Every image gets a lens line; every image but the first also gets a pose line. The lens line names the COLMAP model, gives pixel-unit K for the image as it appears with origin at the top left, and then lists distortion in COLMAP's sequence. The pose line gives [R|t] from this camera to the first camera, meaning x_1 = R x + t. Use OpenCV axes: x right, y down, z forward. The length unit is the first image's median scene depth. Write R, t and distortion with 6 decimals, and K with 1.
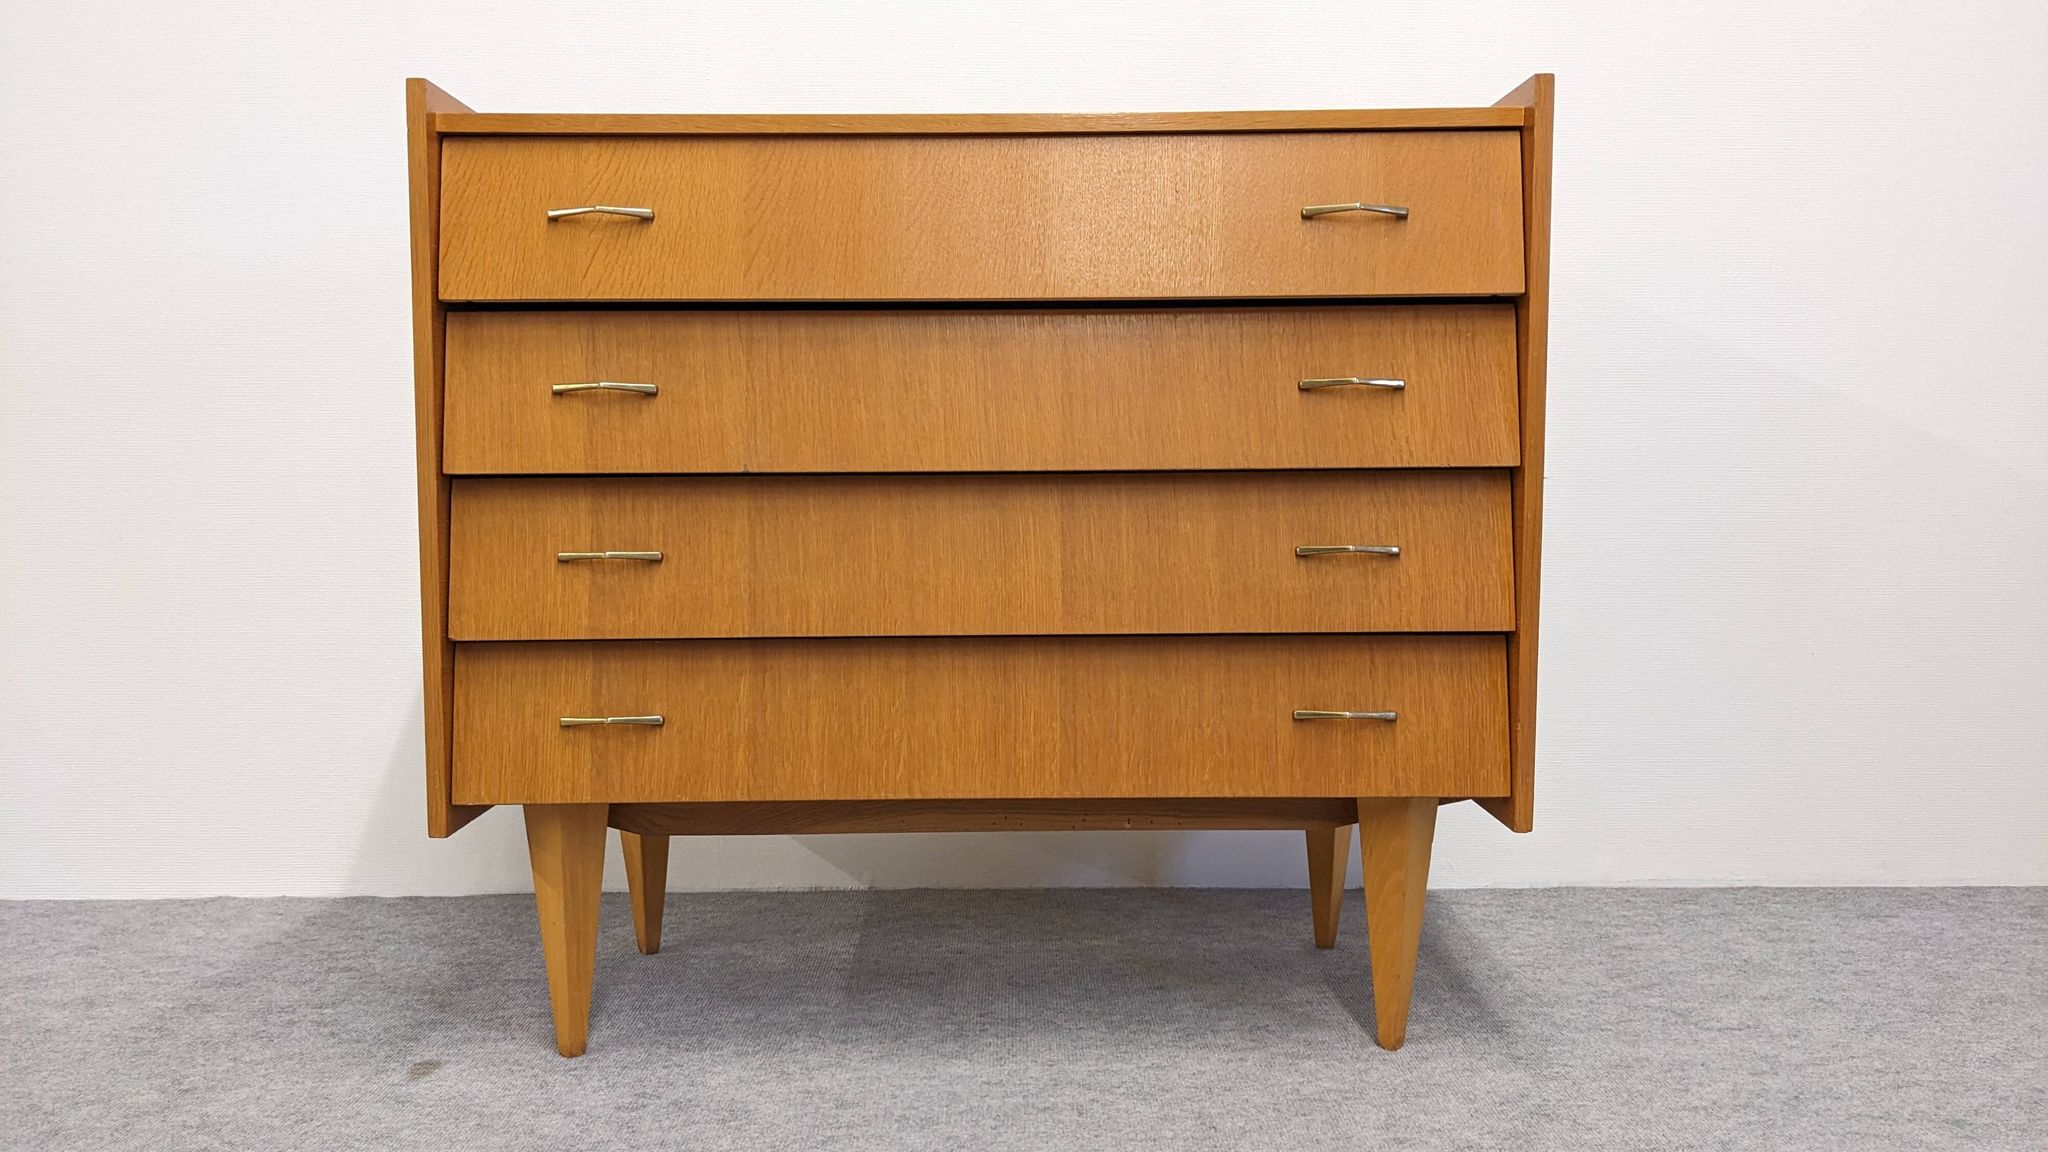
lens RADIAL K [[1618.0, 0, 1029.8], [0, 1618.0, 567.3], [0, 0, 1]] dist [0.029990, -0.061622]
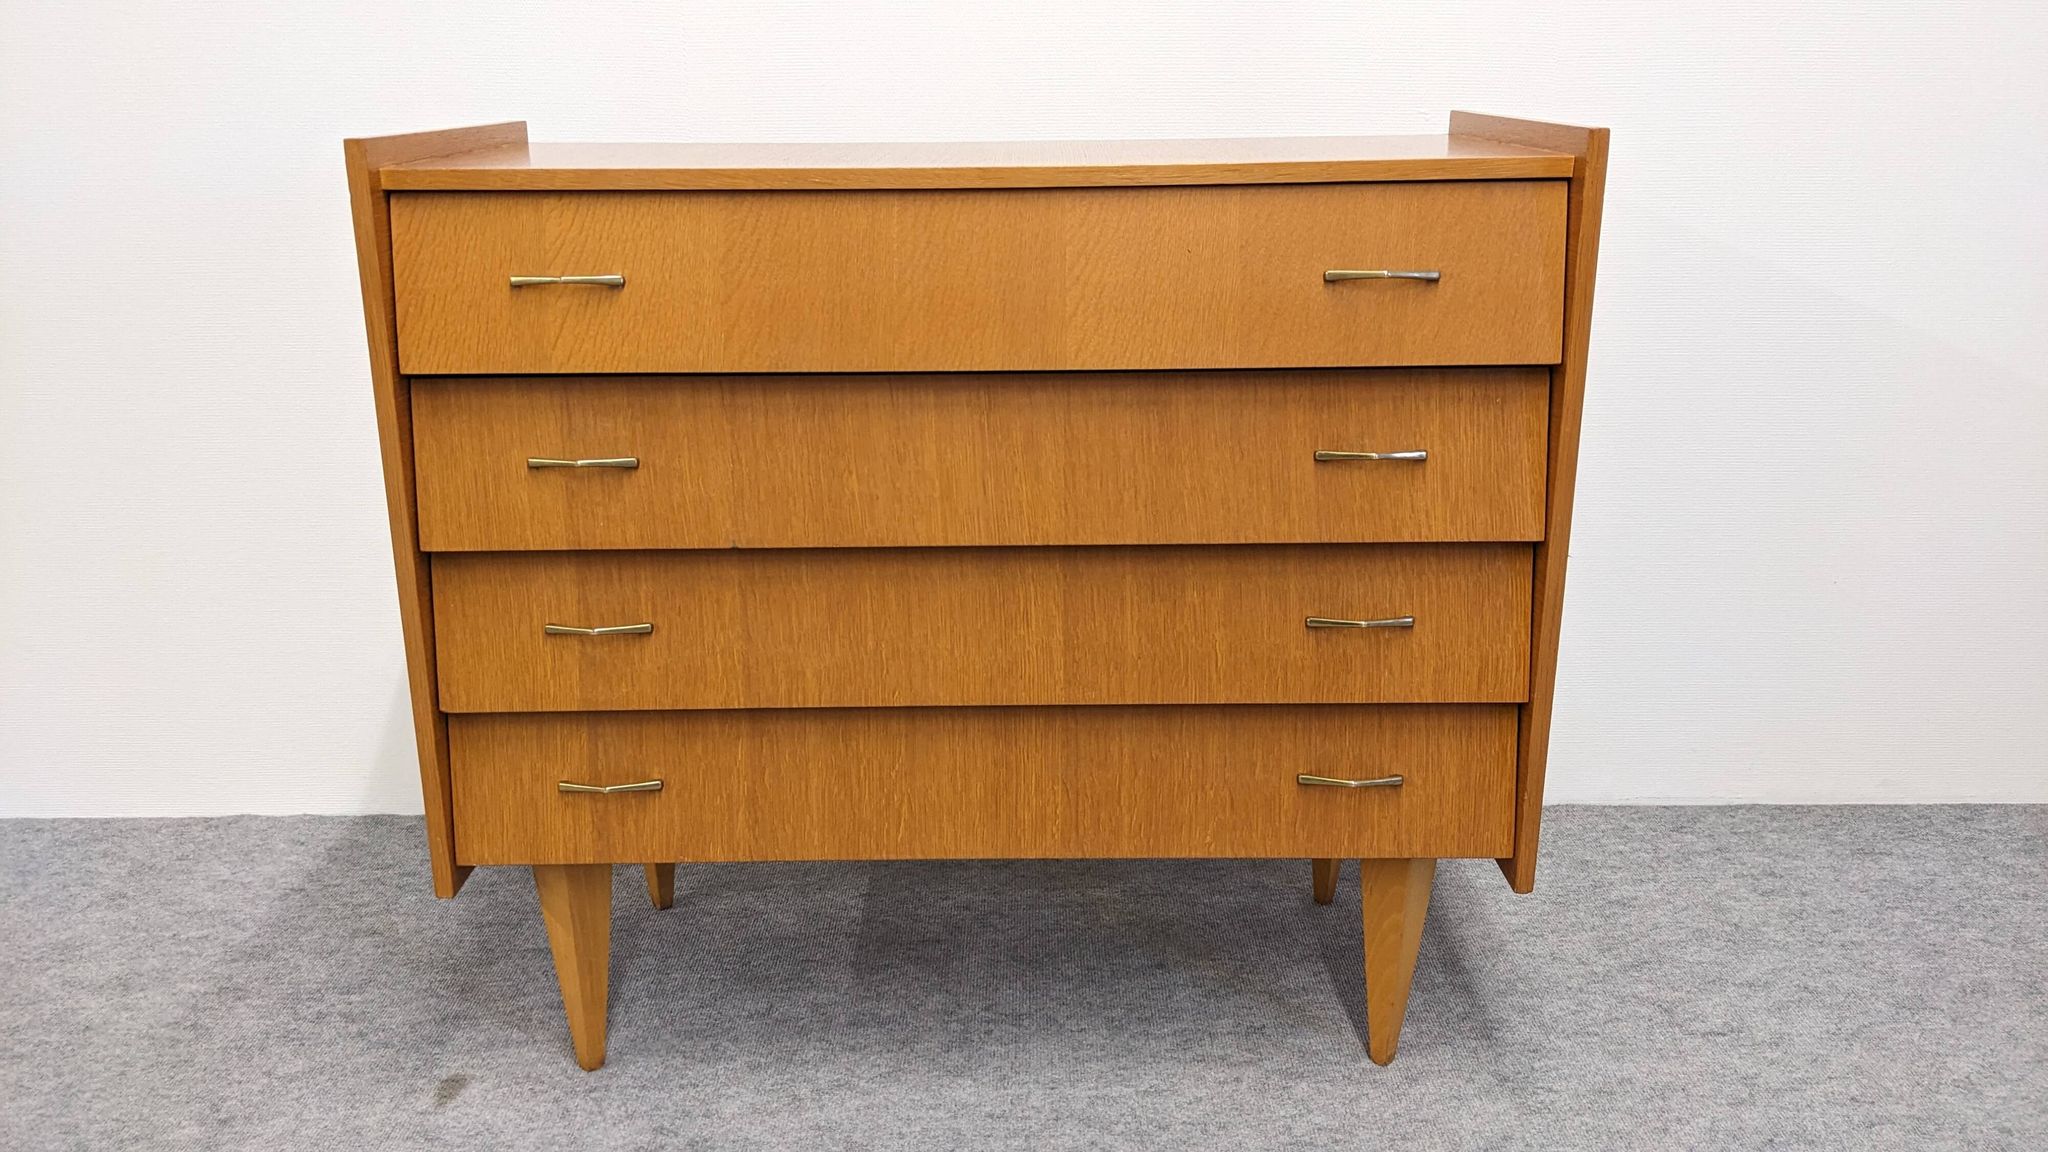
lens RADIAL K [[1618.0, 0, 1028.7], [0, 1618.0, 528.7], [0, 0, 1]] dist [0.029990, -0.061622]
pose [[0.999949, -0.000159, -0.010069, 0.008562], [0.002312, 0.976787, 0.214198, -0.271507], [0.009801, -0.214211, 0.976738, 0.065551]]
